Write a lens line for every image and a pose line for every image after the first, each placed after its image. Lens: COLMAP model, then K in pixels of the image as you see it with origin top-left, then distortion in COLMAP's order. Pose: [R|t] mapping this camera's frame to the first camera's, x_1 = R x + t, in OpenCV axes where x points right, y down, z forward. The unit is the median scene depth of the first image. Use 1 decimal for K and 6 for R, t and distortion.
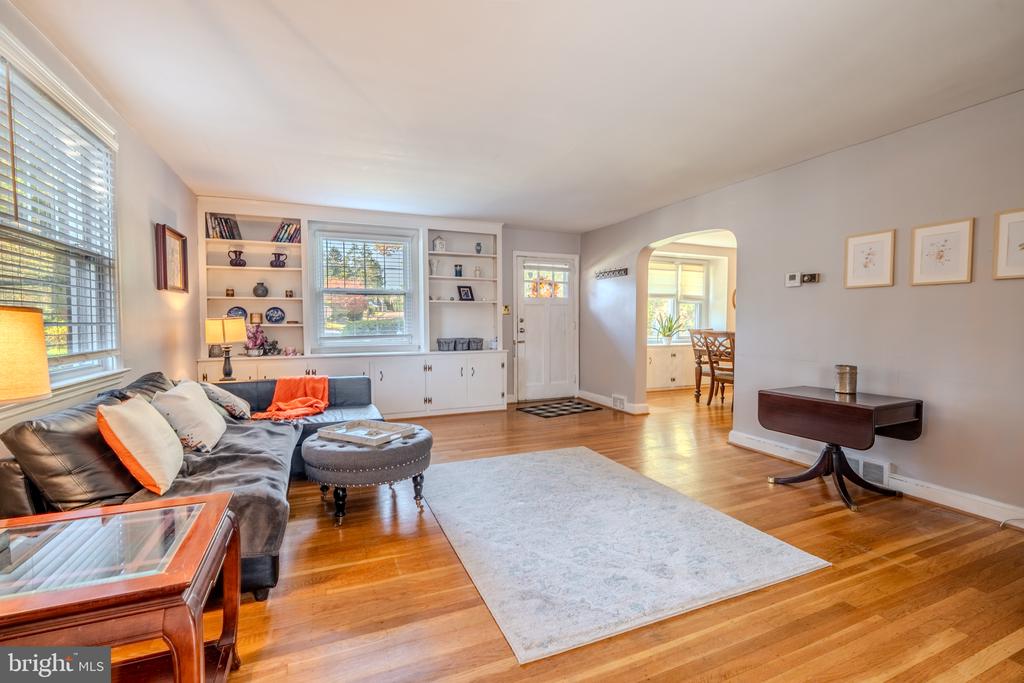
lens RADIAL K [[453.4, 0, 512.0], [0, 453.4, 341.5], [0, 0, 1]] dist [-0.005725, 0.000024]
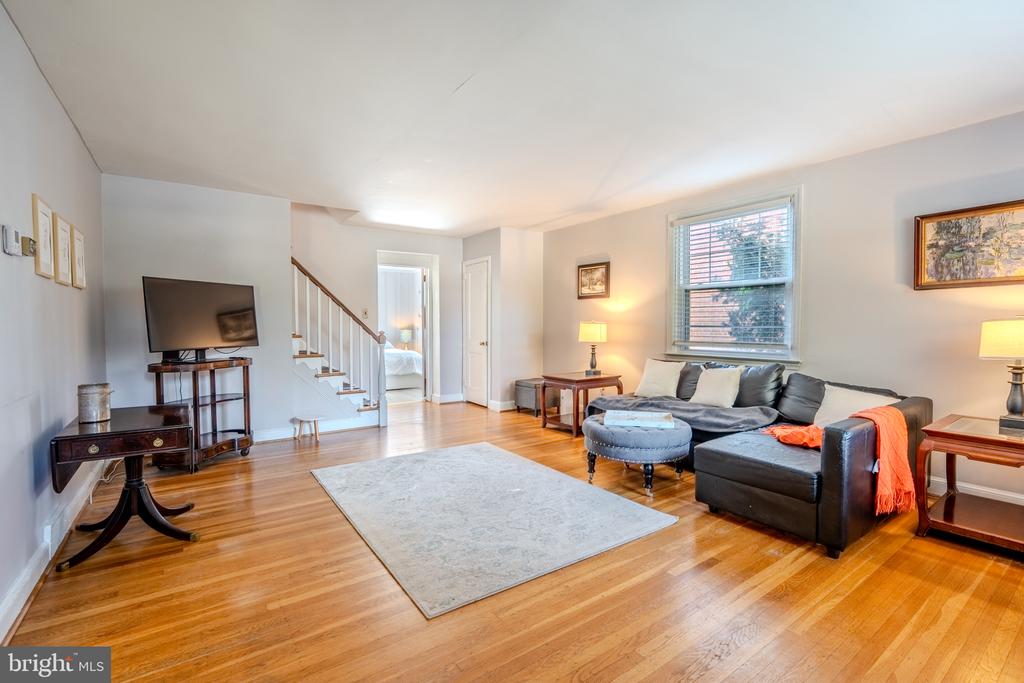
lens RADIAL K [[457.8, 0, 512.0], [0, 457.8, 341.5], [0, 0, 1]] dist [0.029117, 0.000014]
pose [[-0.976794, 0.014312, -0.213701, 0.125264], [-0.004145, 0.996315, 0.085672, -0.052483], [0.214140, 0.084569, -0.973135, 1.023213]]
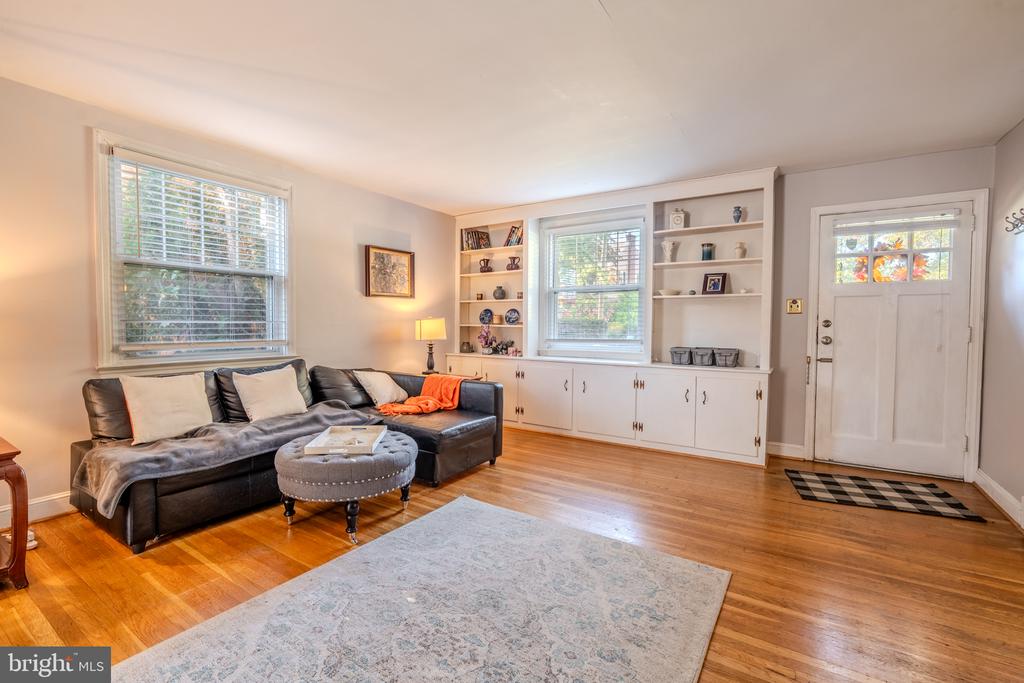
lens RADIAL K [[453.4, 0, 512.0], [0, 453.4, 341.5], [0, 0, 1]] dist [-0.005725, 0.000024]
pose [[0.554647, 0.040608, -0.831094, 0.309609], [-0.045388, 0.998798, 0.018511, -0.017135], [0.830847, 0.027454, 0.555823, 0.368213]]
